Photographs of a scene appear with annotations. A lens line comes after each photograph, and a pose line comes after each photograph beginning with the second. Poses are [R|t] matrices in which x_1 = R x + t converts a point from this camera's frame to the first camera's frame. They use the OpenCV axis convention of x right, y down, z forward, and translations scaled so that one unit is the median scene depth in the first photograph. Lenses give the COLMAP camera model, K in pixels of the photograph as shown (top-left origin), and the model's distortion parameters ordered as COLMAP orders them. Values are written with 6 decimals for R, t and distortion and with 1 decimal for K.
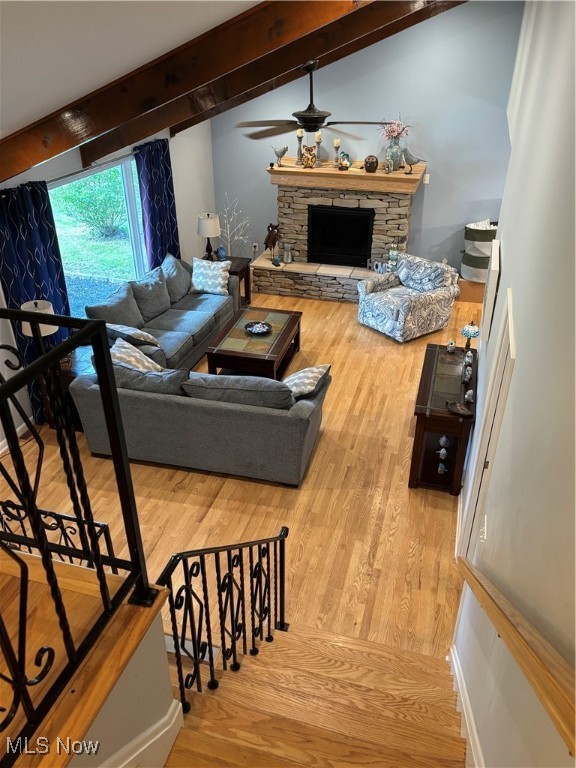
lens RADIAL K [[615.3, 0, 284.2], [0, 615.3, 385.9], [0, 0, 1]] dist [0.058301, -0.013598]
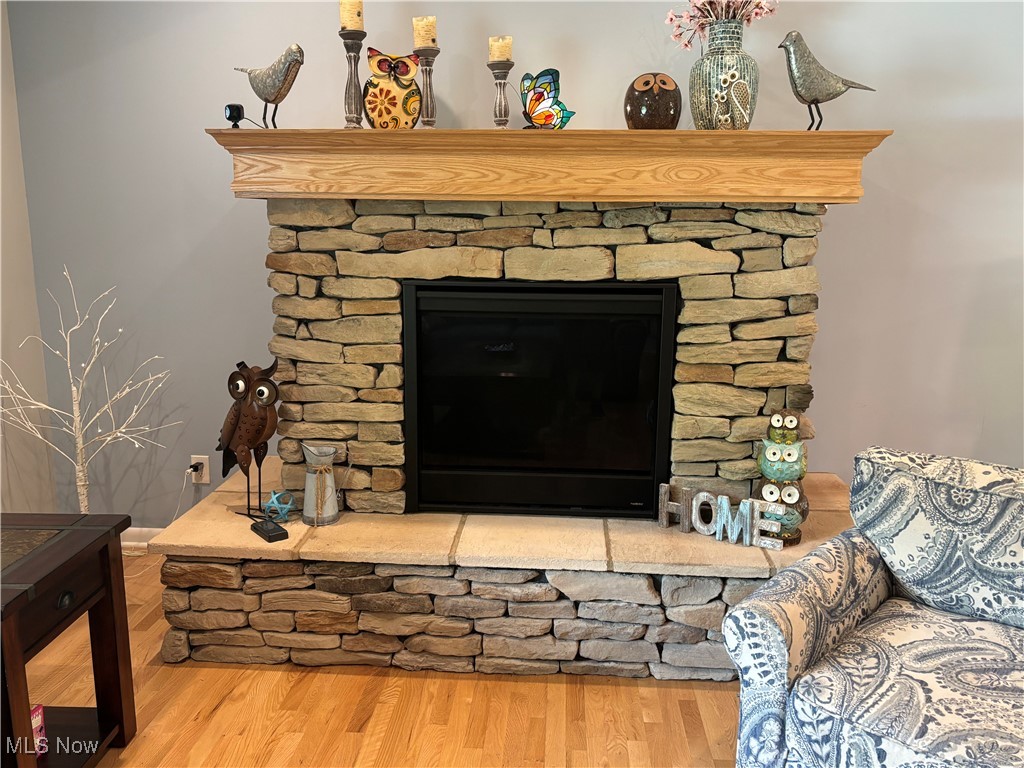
lens RADIAL K [[860.0, 0, 514.3], [0, 860.0, 398.4], [0, 0, 1]] dist [0.059854, -0.016218]
pose [[0.974657, -0.035898, 0.220804, 0.006393], [0.102317, 0.949283, -0.297310, -0.151757], [-0.198933, 0.312367, 0.928899, 0.729619]]
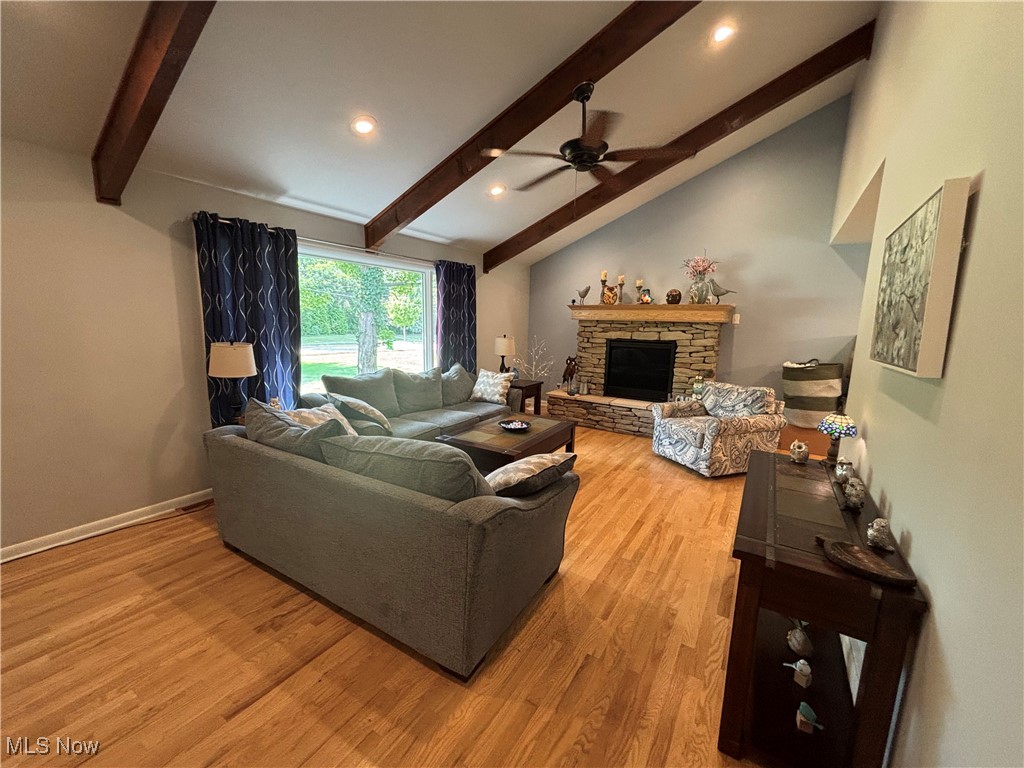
lens RADIAL K [[413.4, 0, 507.5], [0, 413.4, 382.9], [0, 0, 1]] dist [0.003067, -0.001976]
pose [[0.957853, 0.064147, -0.280004, 0.081099], [-0.162236, 0.925210, -0.343025, 0.034989], [0.237059, 0.373994, 0.896622, 0.400696]]
